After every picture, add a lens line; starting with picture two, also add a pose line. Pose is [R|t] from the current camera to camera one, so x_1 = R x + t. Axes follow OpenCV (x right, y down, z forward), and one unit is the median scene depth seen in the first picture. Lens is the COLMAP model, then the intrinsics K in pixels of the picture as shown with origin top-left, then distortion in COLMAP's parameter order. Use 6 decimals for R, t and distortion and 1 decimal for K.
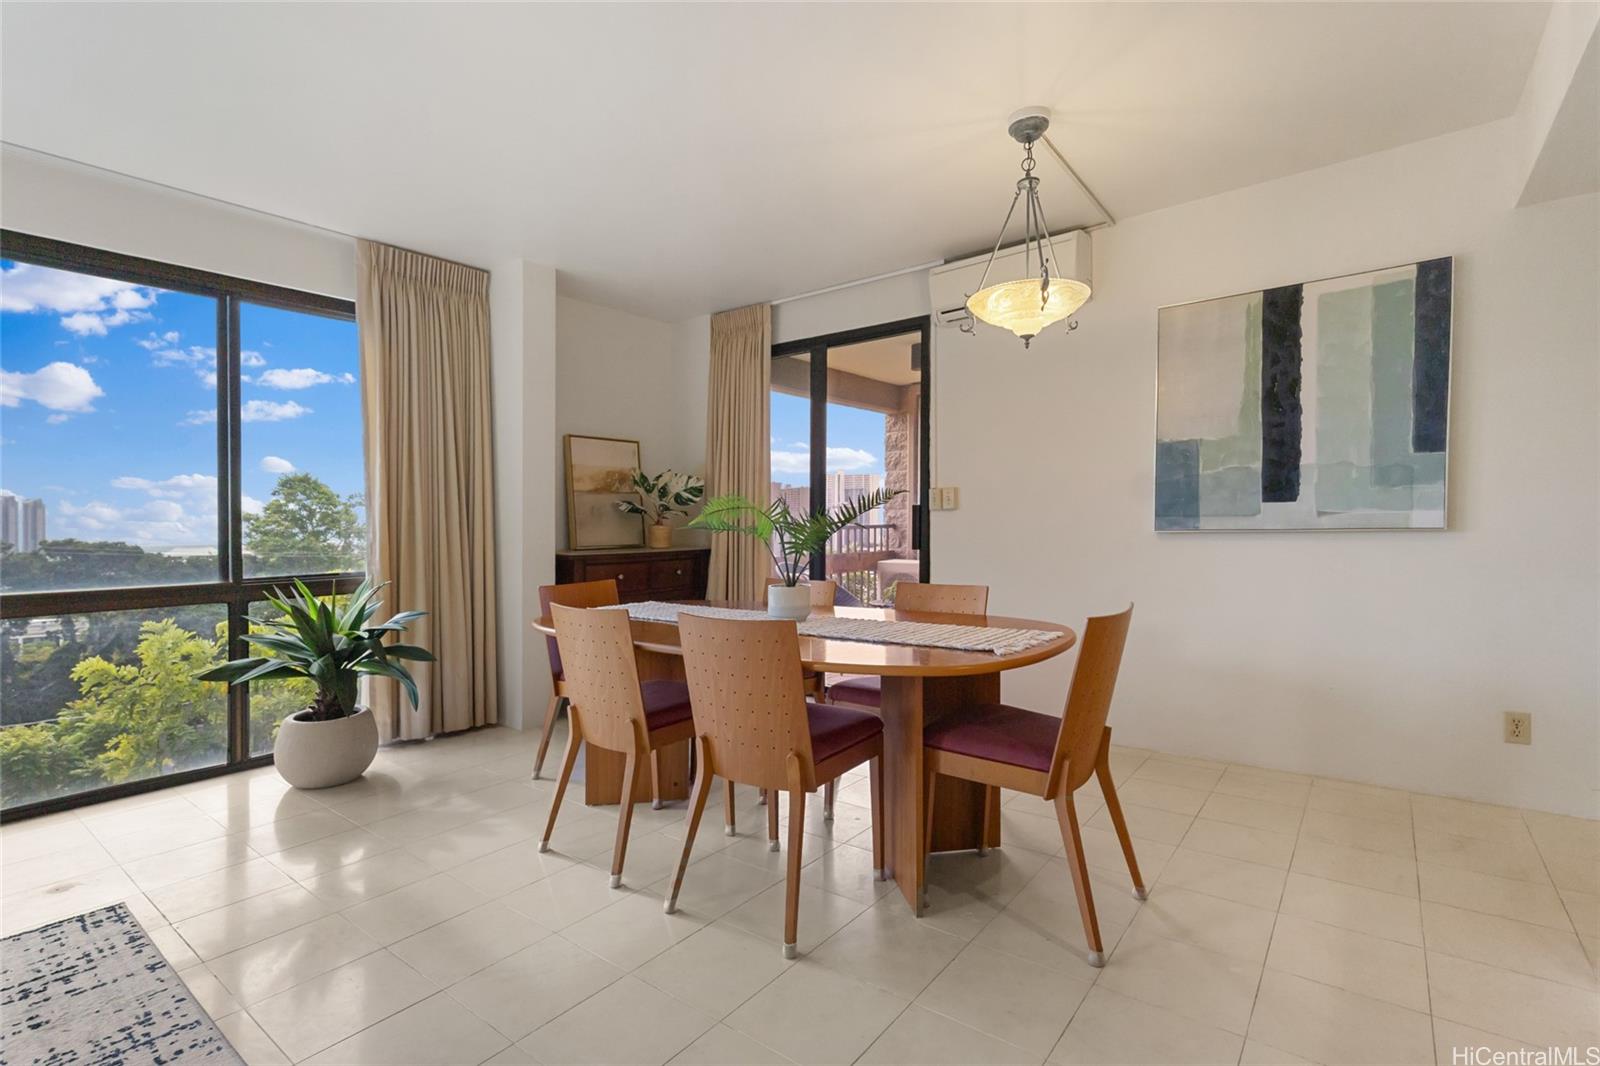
lens RADIAL K [[755.9, 0, 806.2], [0, 755.9, 530.6], [0, 0, 1]] dist [0.002572, 0.000477]
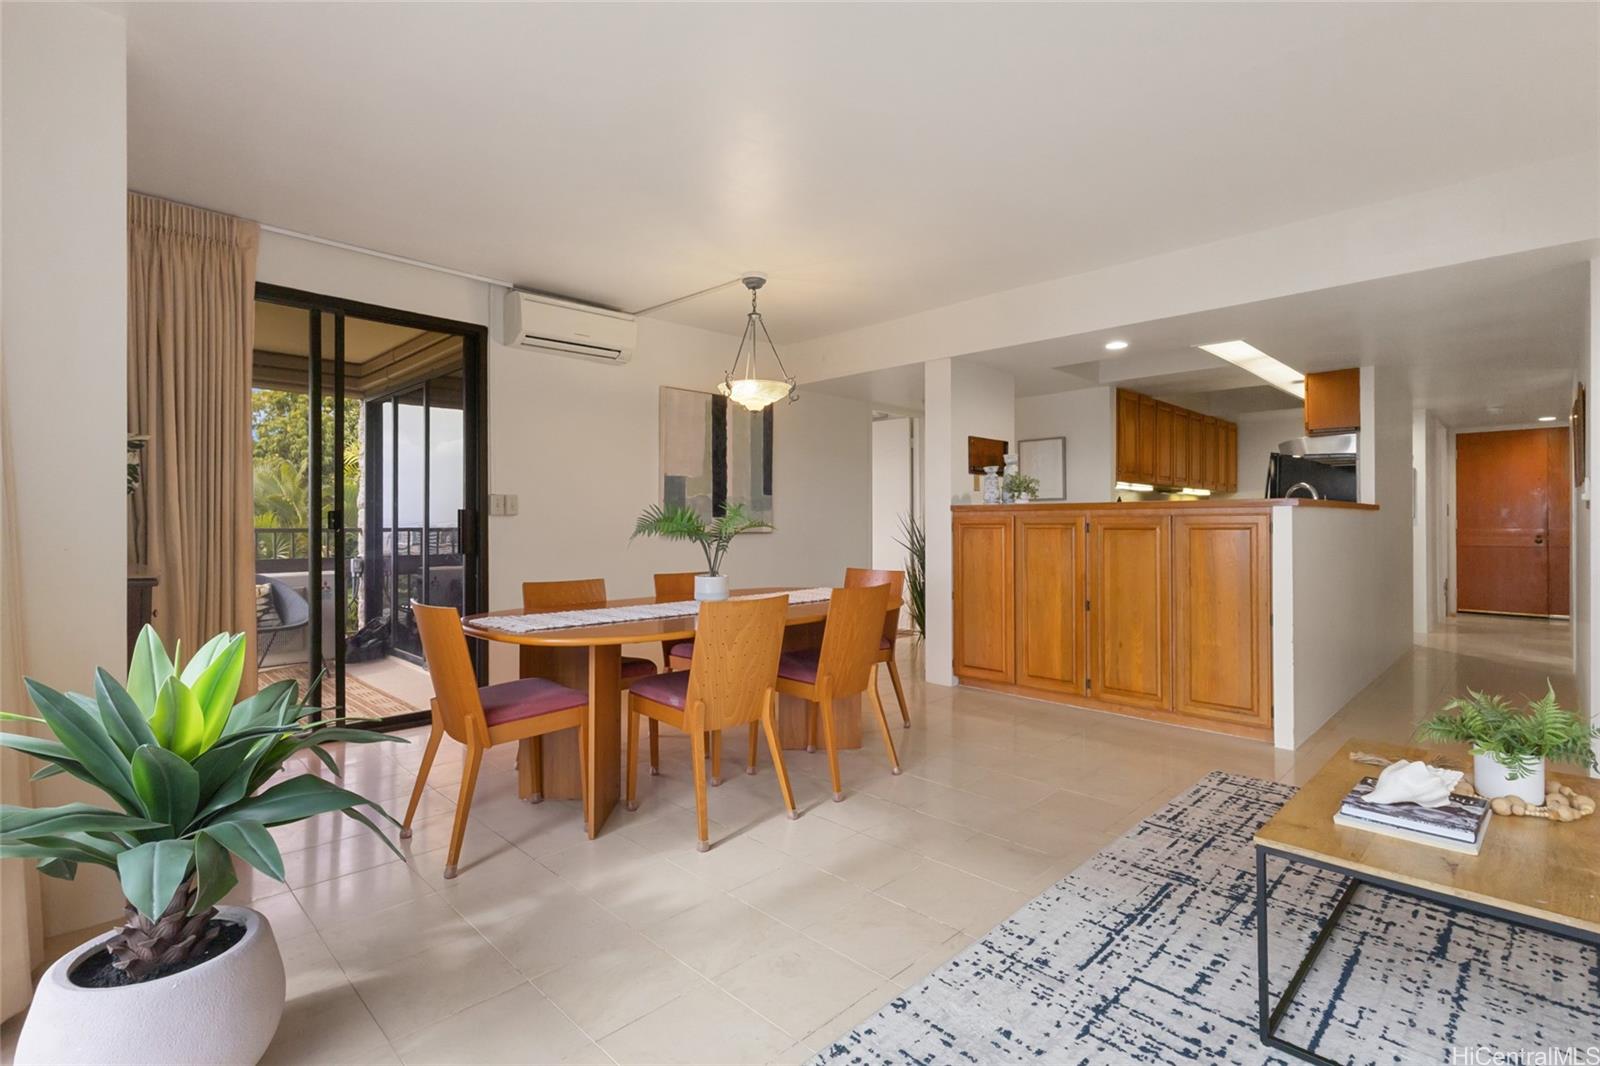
lens RADIAL K [[750.2, 0, 789.8], [0, 750.2, 522.3], [0, 0, 1]] dist [-0.001259, -0.000071]
pose [[0.132556, 0.018784, 0.990997, -0.992579], [0.006199, 0.999785, -0.019780, 0.008303], [-0.991156, 0.008765, 0.132411, 0.563046]]
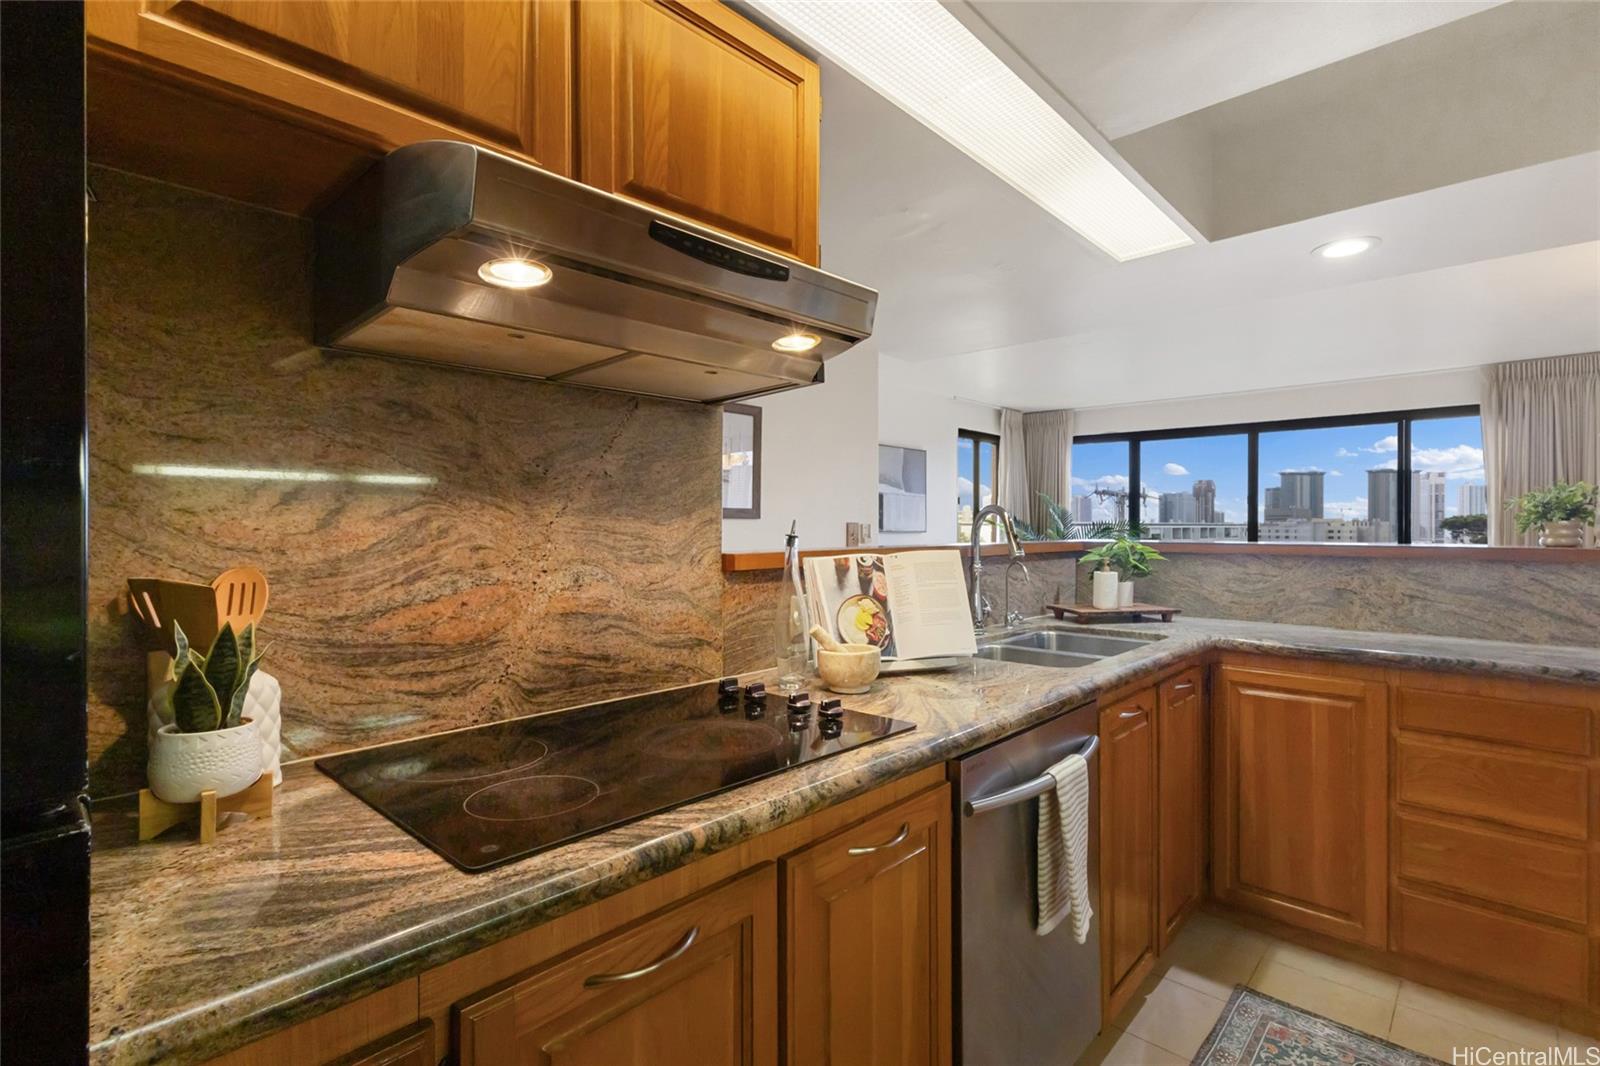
lens RADIAL K [[750.0, 0, 800.5], [0, 750.0, 522.0], [0, 0, 1]] dist [-0.000075, 0.000435]
pose [[-0.089024, 0.012507, -0.995951, 1.193064], [-0.004351, 0.999907, 0.012946, -0.076746], [0.996020, 0.005486, -0.088961, -0.304316]]
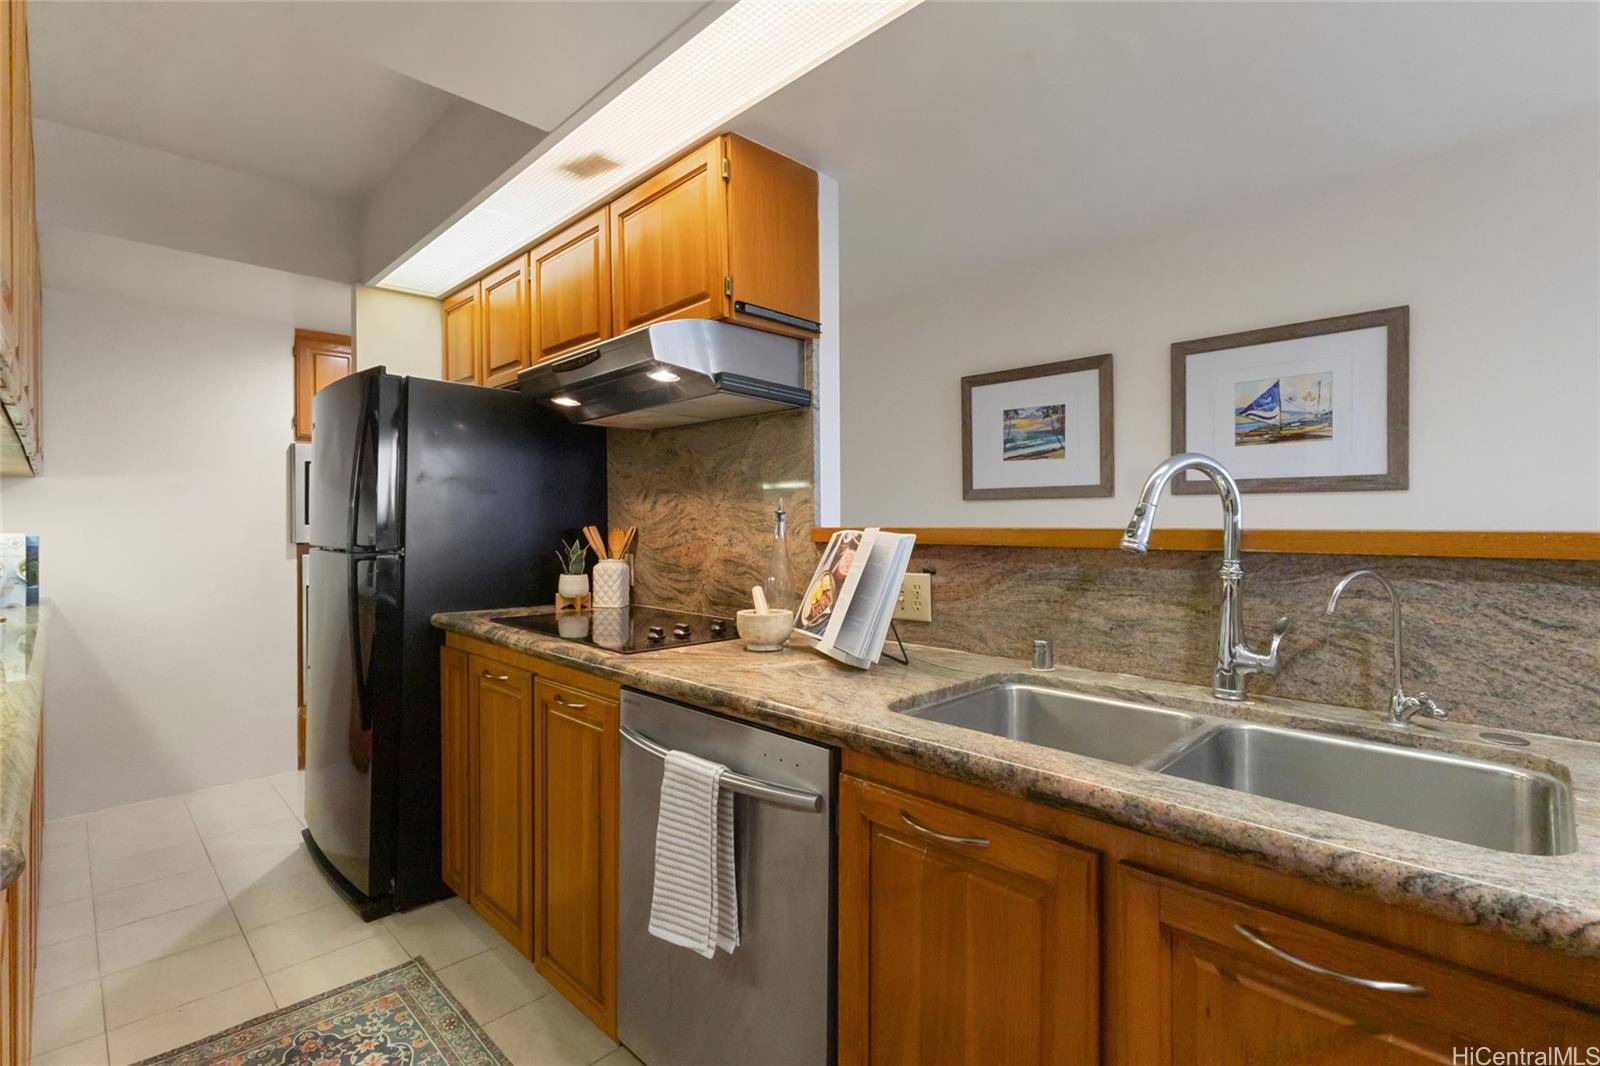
lens RADIAL K [[741.8, 0, 800.3], [0, 741.8, 521.8], [0, 0, 1]] dist [0.003059, 0.000951]
pose [[-0.991742, 0.021003, 0.126516, 0.637959], [0.021839, 0.999748, 0.005222, -0.057024], [-0.126375, 0.007942, -0.991951, 0.191487]]
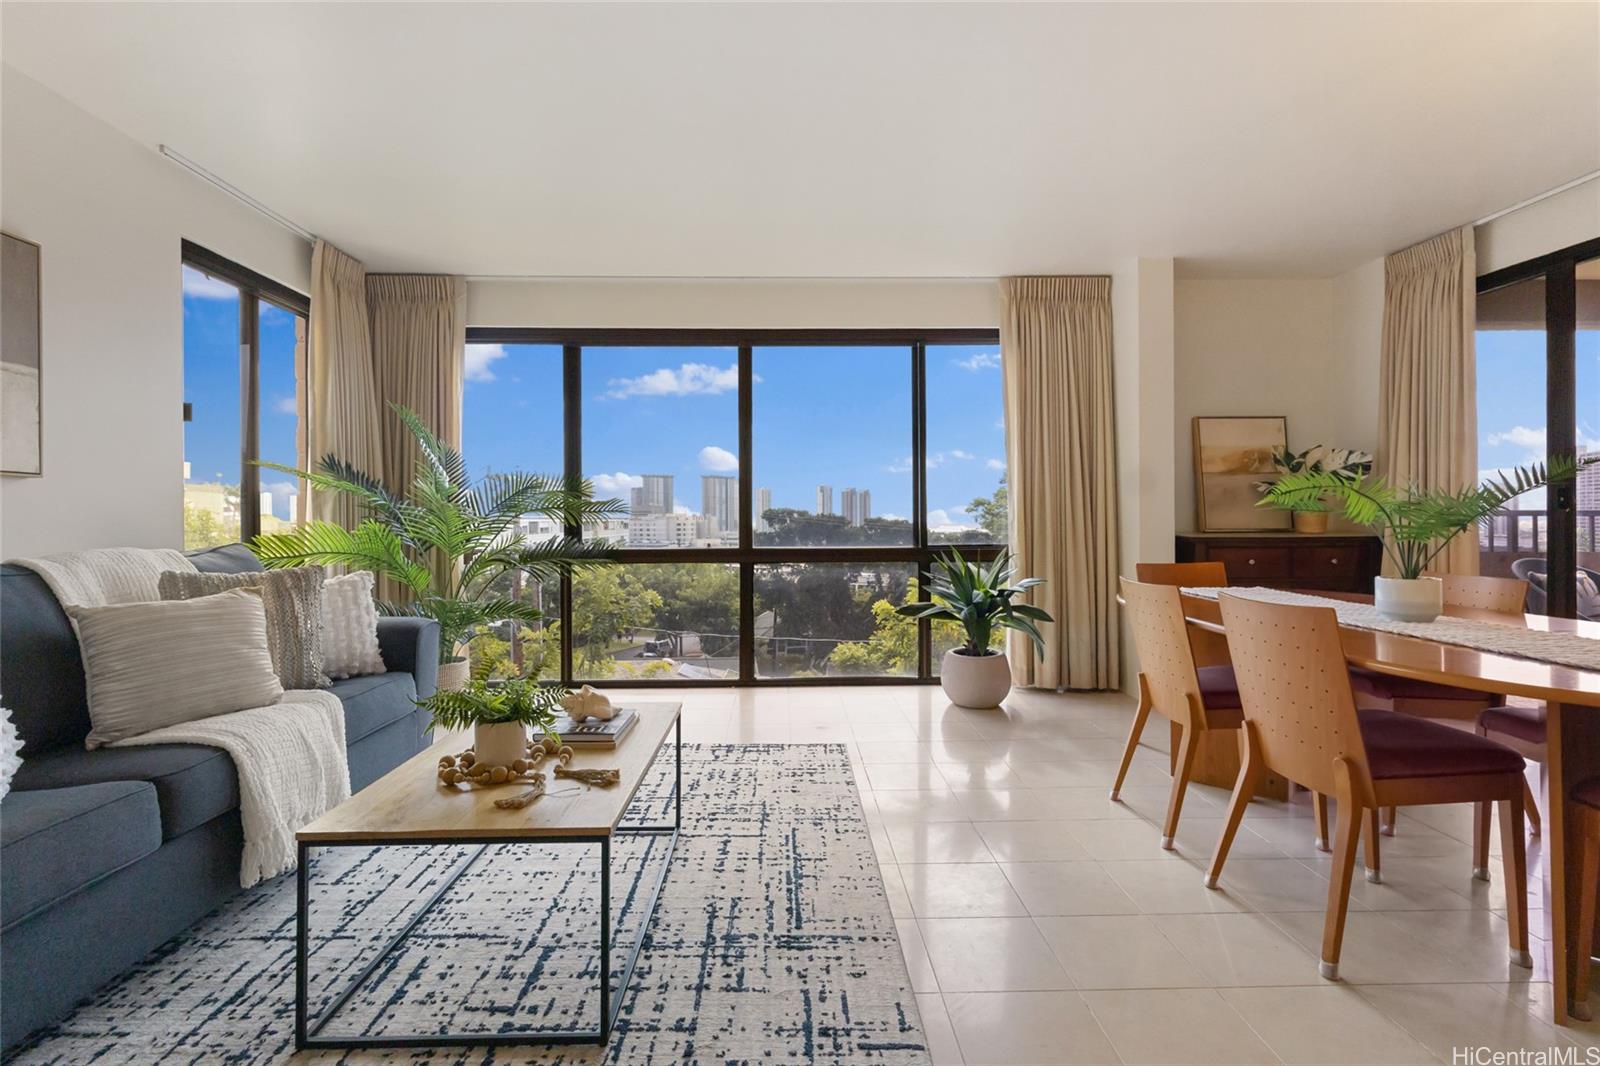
lens RADIAL K [[741.8, 0, 800.3], [0, 741.8, 521.8], [0, 0, 1]] dist [0.003059, 0.000951]
pose [[0.635302, 0.016233, -0.772093, 0.150078], [-0.008933, 0.999867, 0.013671, 0.004184], [0.772212, -0.001788, 0.635362, -0.036856]]
